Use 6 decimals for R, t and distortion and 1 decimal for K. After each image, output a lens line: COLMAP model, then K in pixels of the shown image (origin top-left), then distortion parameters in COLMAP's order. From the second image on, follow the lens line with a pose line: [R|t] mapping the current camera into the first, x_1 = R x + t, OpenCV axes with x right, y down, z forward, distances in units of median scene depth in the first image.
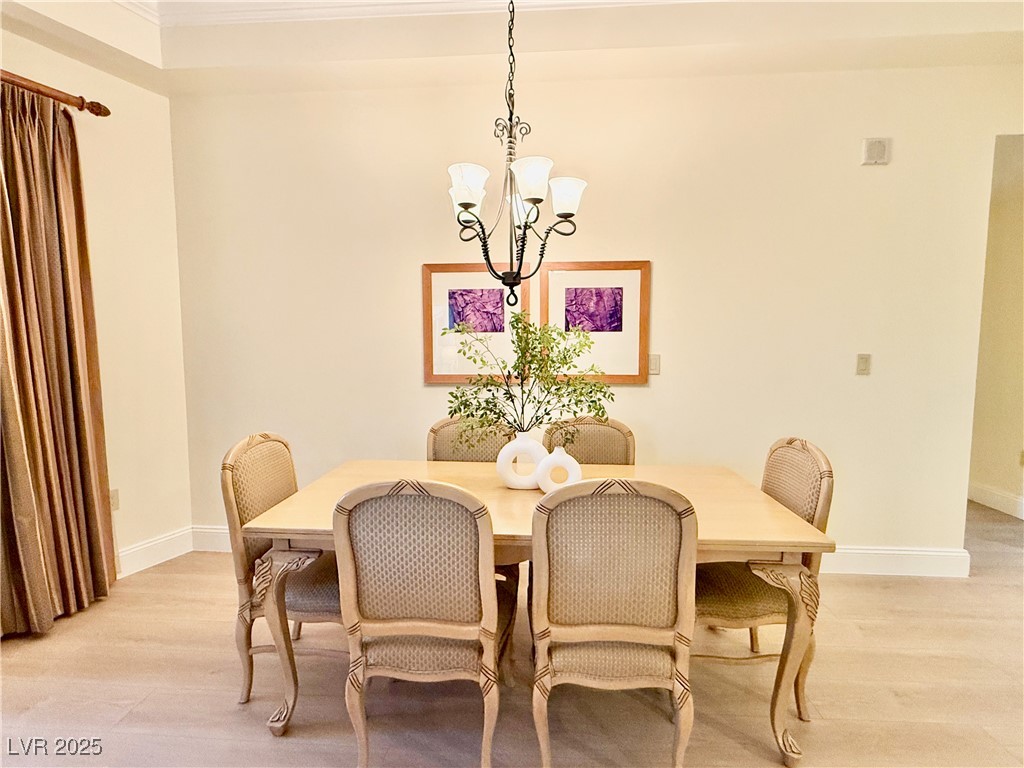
lens RADIAL K [[511.0, 0, 508.2], [0, 511.0, 386.8], [0, 0, 1]] dist [-0.002588, -0.000156]
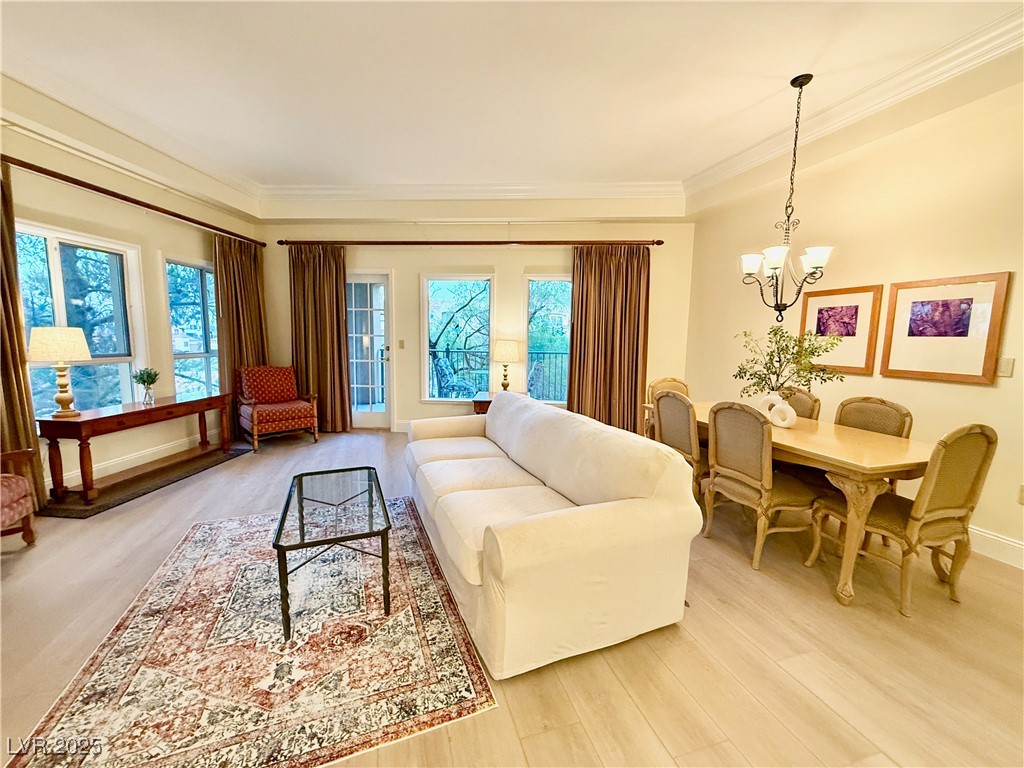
lens RADIAL K [[409.2, 0, 509.1], [0, 409.2, 382.6], [0, 0, 1]] dist [0.000457, -0.000070]
pose [[0.354298, 0.114301, -0.928121, 1.012855], [-0.101660, 0.991327, 0.083278, 0.031221], [0.929590, 0.064847, 0.362845, -0.399713]]
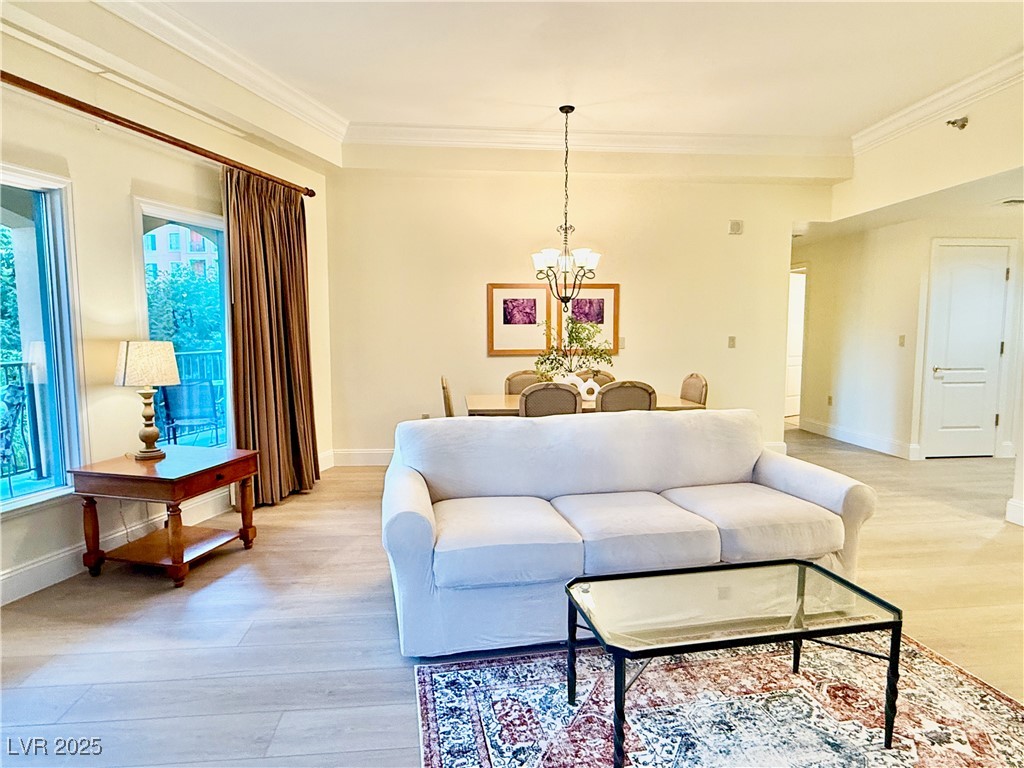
lens RADIAL K [[588.8, 0, 504.9], [0, 588.8, 382.3], [0, 0, 1]] dist [-0.002442, 0.001251]
pose [[0.986294, -0.014857, 0.164325, -0.615386], [0.015189, 0.999884, -0.000763, 0.120827], [-0.164294, 0.003248, 0.986406, -1.282219]]
